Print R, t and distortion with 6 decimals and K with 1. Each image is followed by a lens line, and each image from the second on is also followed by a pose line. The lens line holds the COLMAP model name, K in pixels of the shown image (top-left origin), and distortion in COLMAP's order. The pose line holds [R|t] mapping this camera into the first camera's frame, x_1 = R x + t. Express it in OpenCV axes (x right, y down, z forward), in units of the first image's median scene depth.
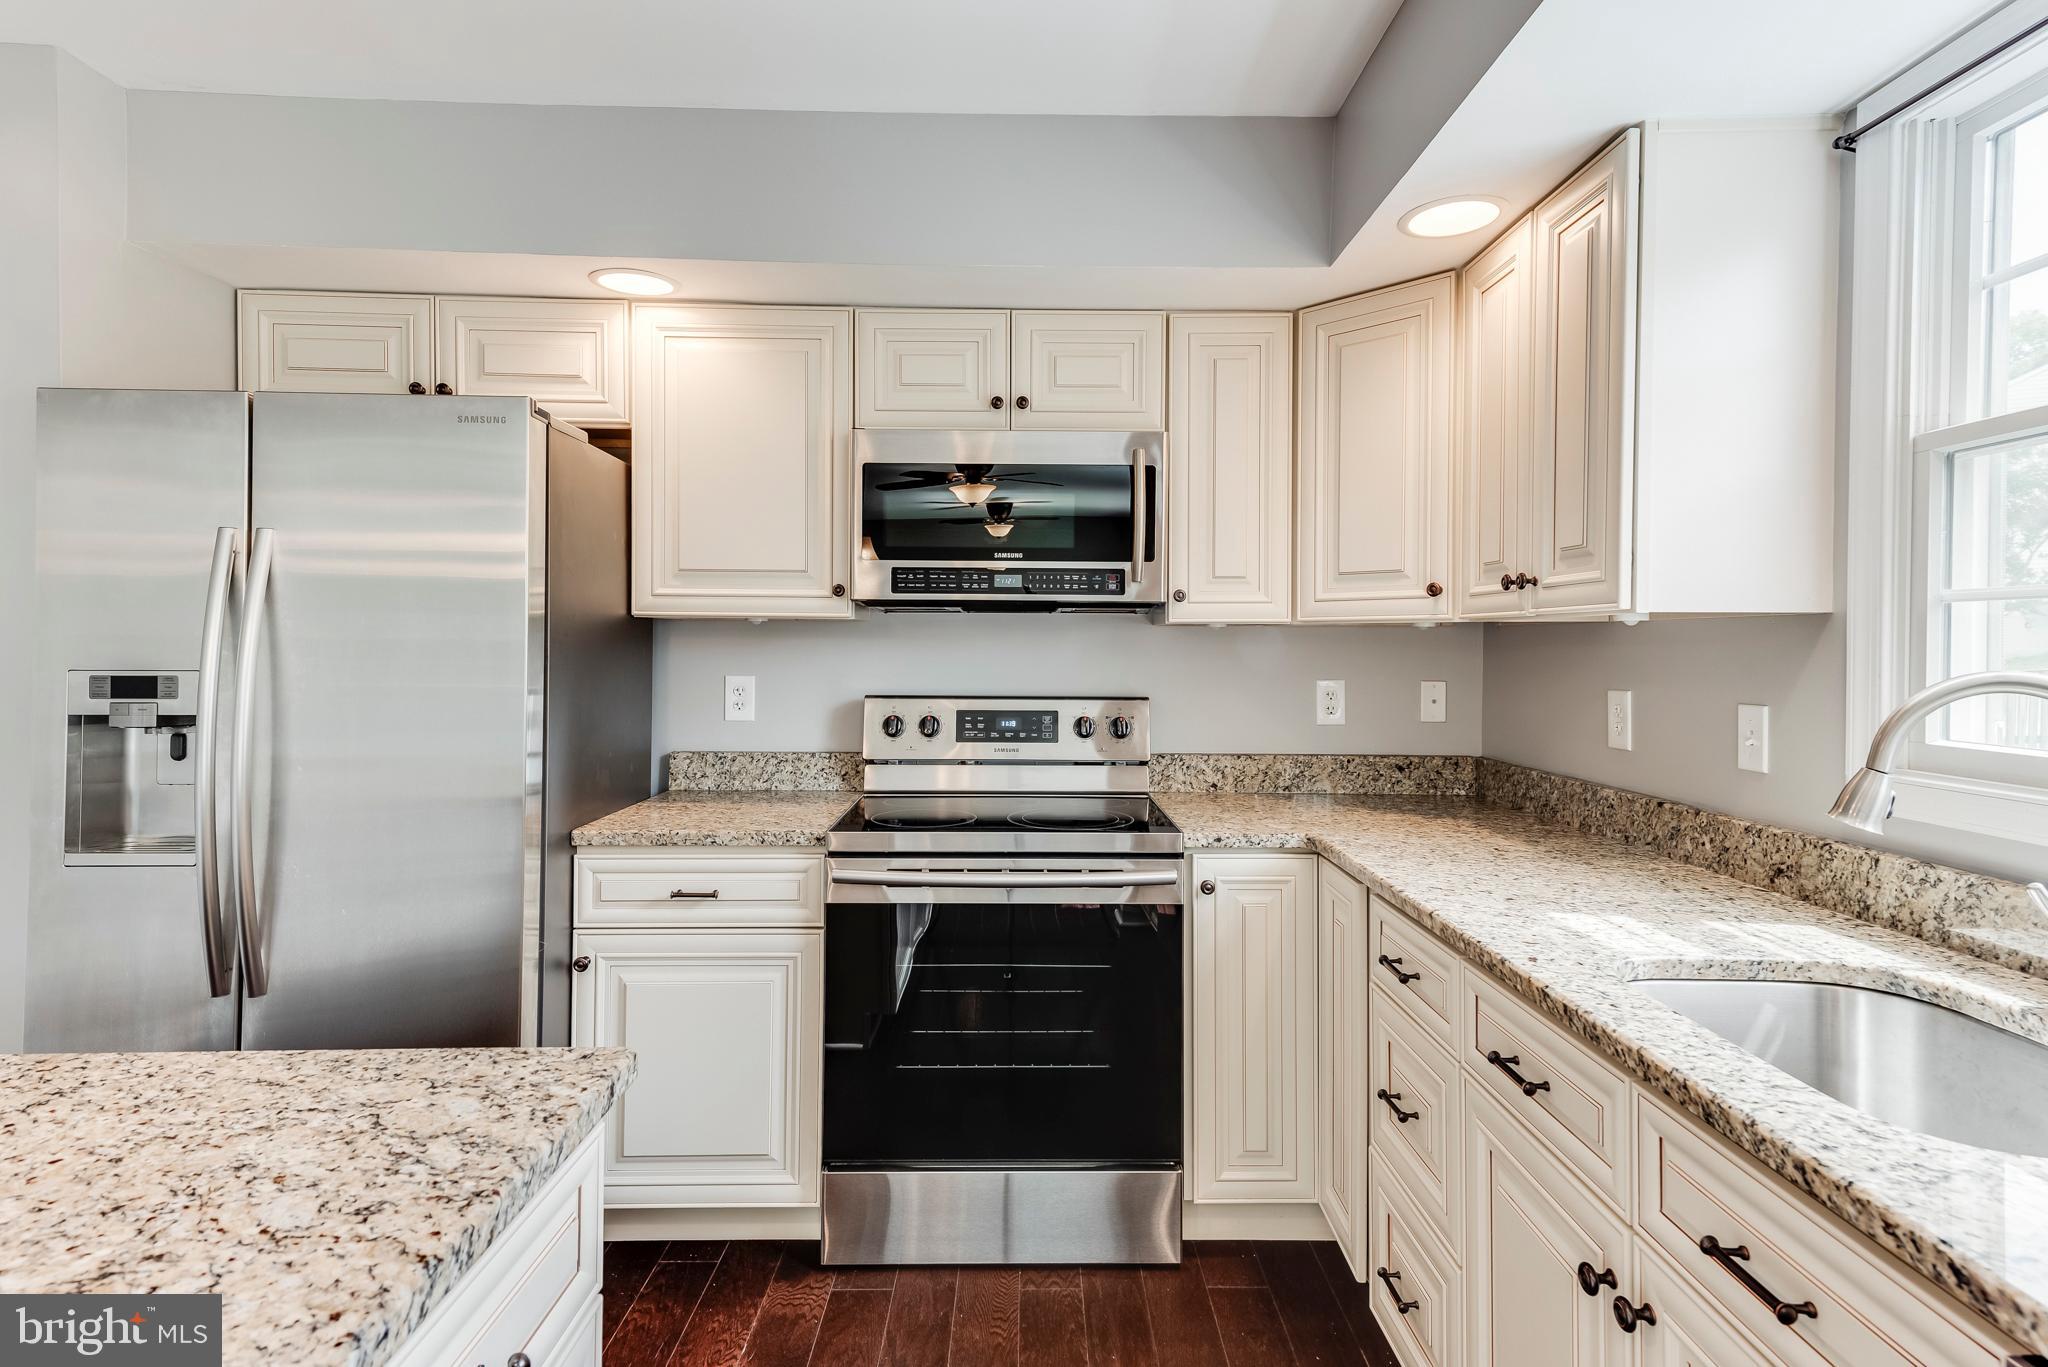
lens RADIAL K [[1037.9, 0, 1032.0], [0, 1037.9, 651.1], [0, 0, 1]] dist [0.036678, -0.009096]
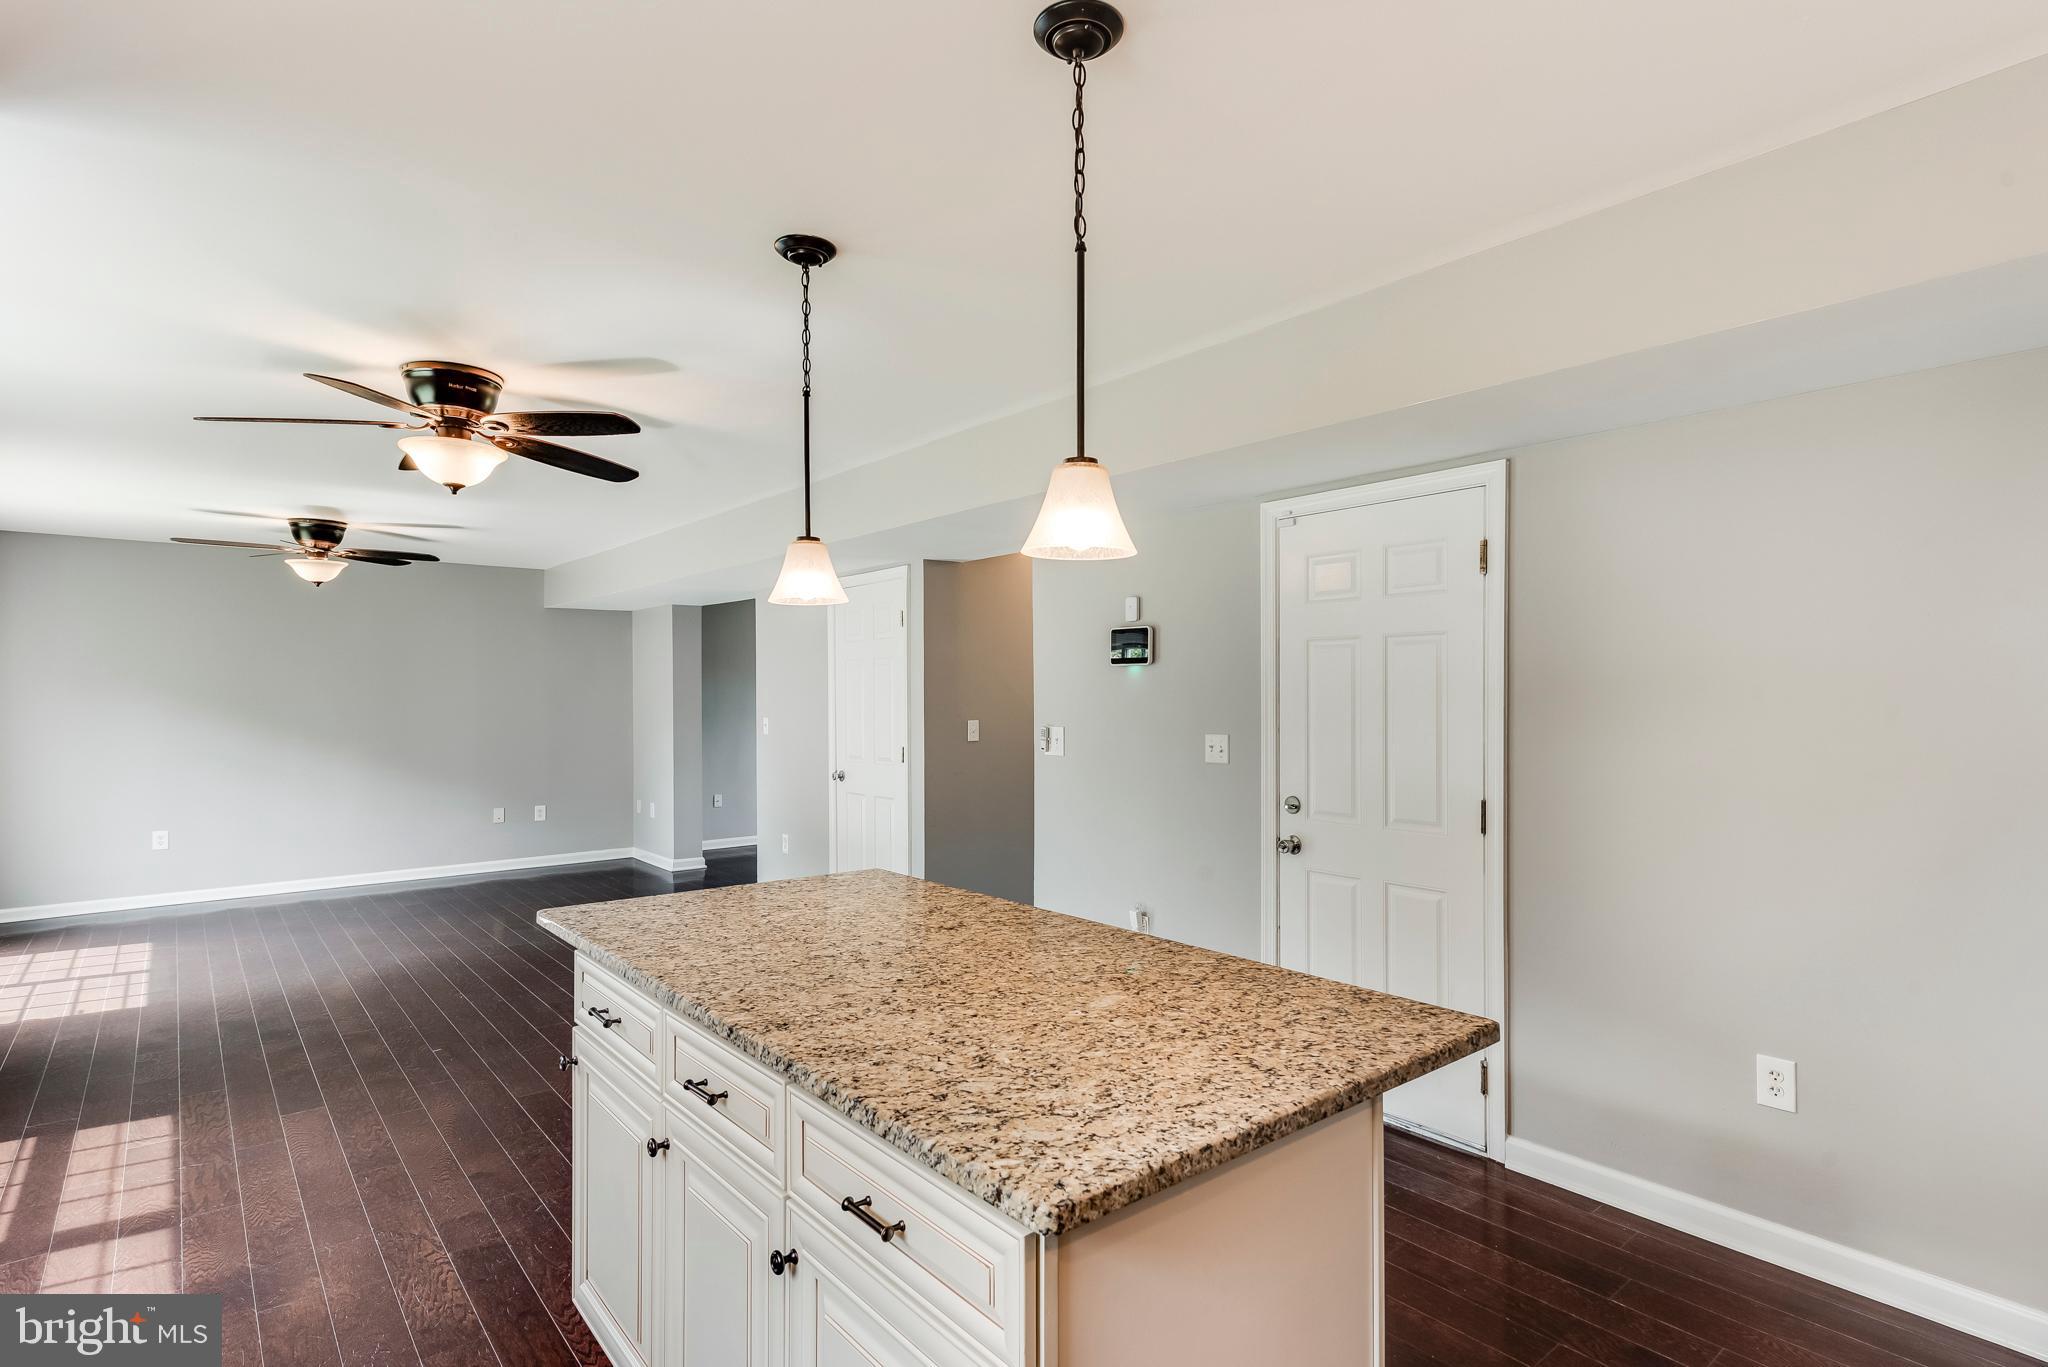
lens RADIAL K [[1022.5, 0, 1035.3], [0, 1022.5, 702.5], [0, 0, 1]] dist [0.030429, -0.014032]
pose [[-0.774831, -0.002890, -0.632162, 0.111545], [-0.007519, 0.999961, 0.004645, -0.046553], [0.632124, 0.008352, -0.774823, 0.798407]]
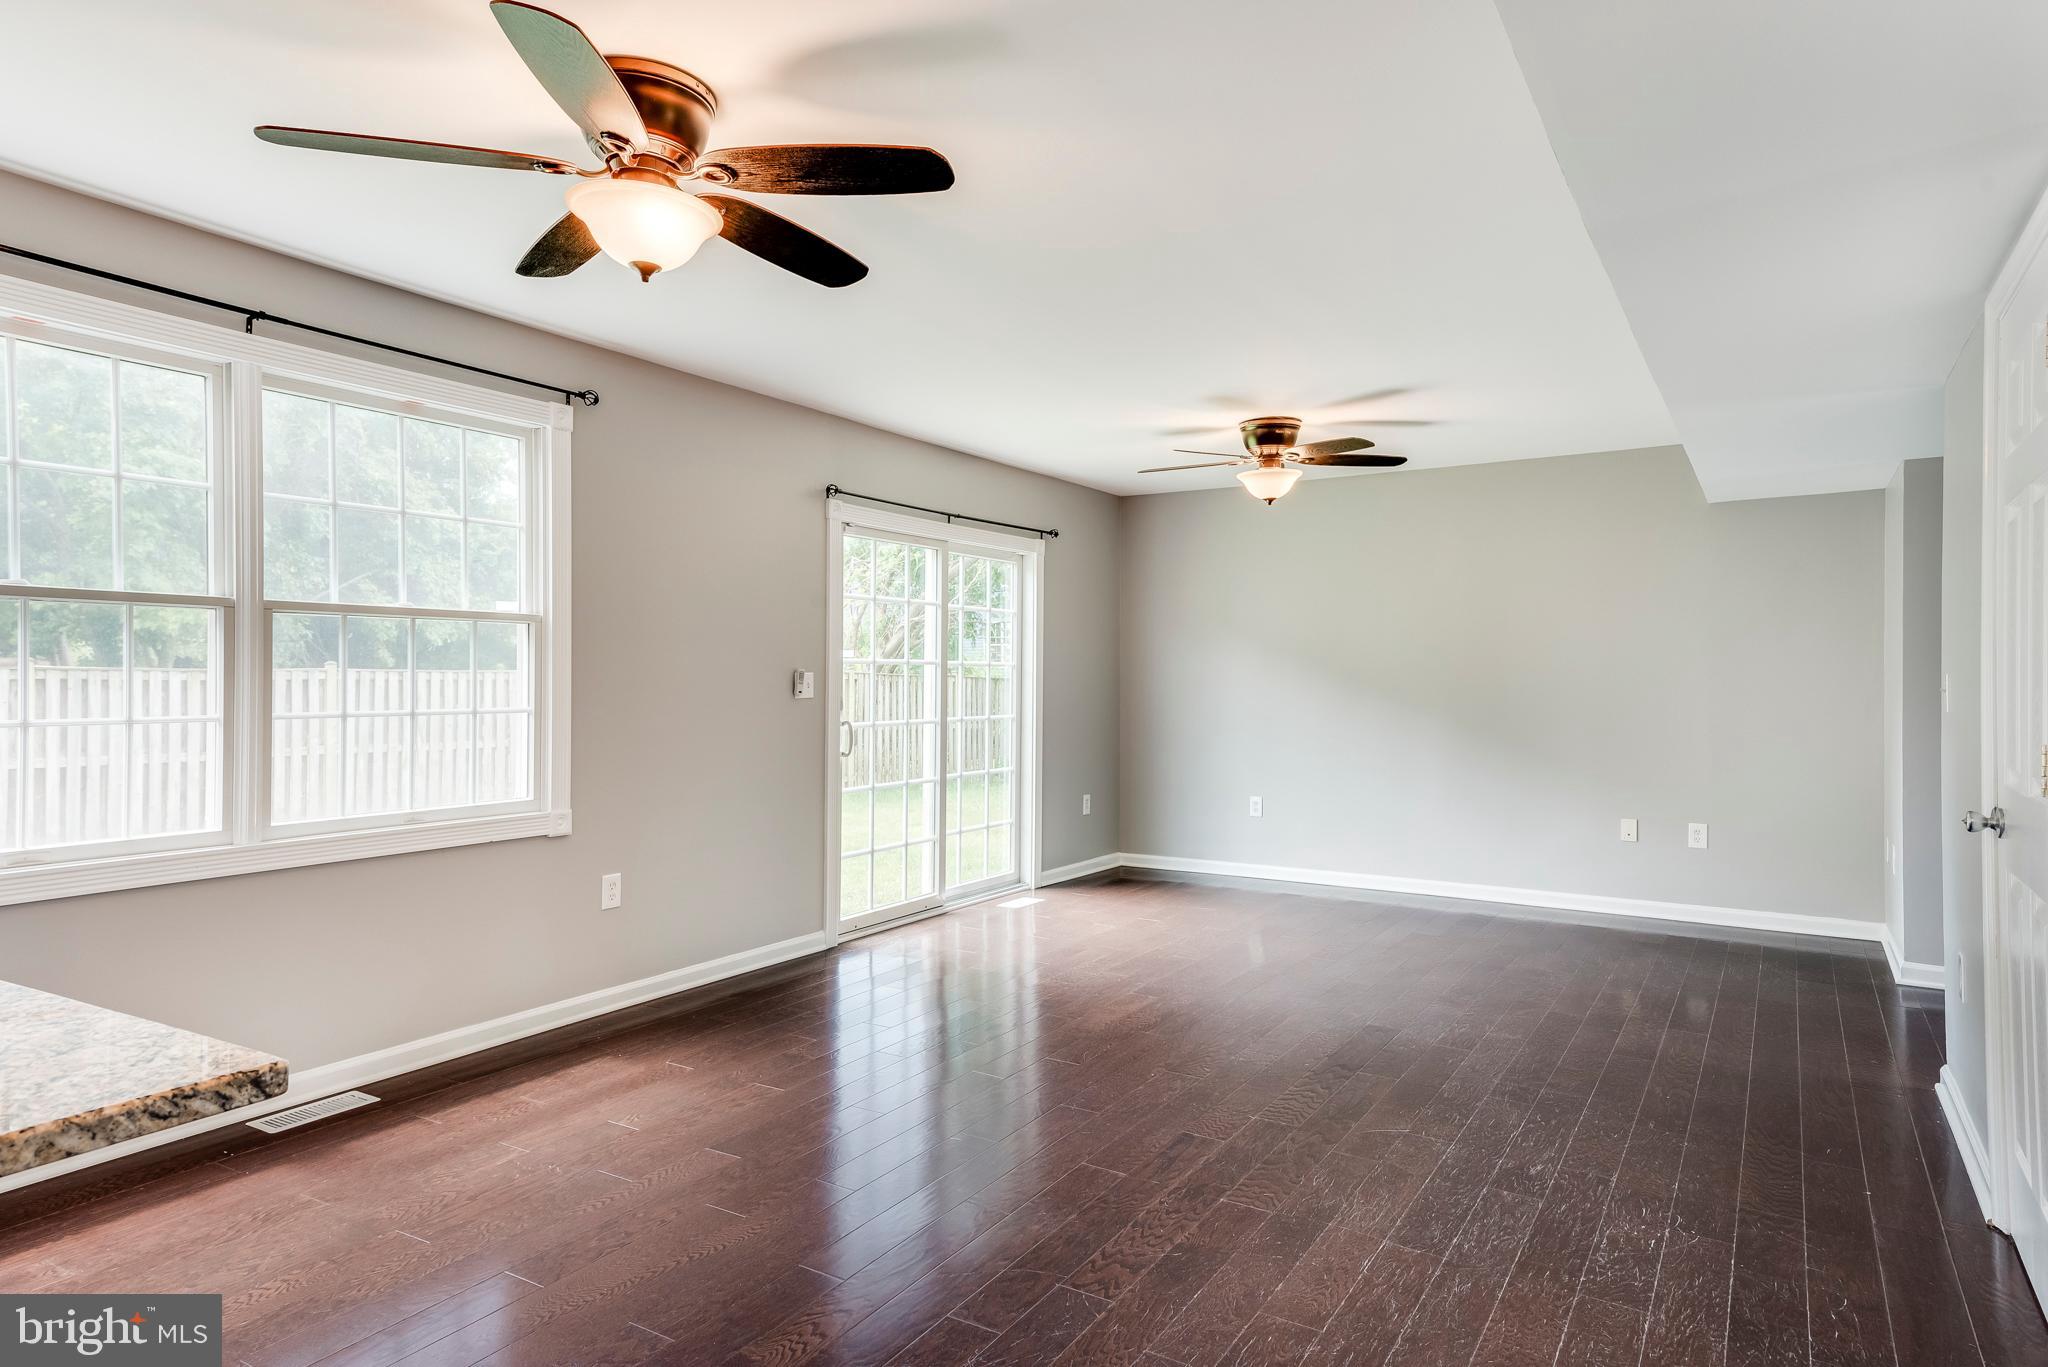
lens RADIAL K [[1198.1, 0, 1024.0], [0, 1198.1, 683.5], [0, 0, 1]] dist [0.081257, -0.000297]
pose [[-0.843648, -0.012865, 0.536742, -1.066816], [-0.007030, 0.999892, 0.012917, 0.020390], [-0.536850, 0.007124, -0.843648, -0.102454]]
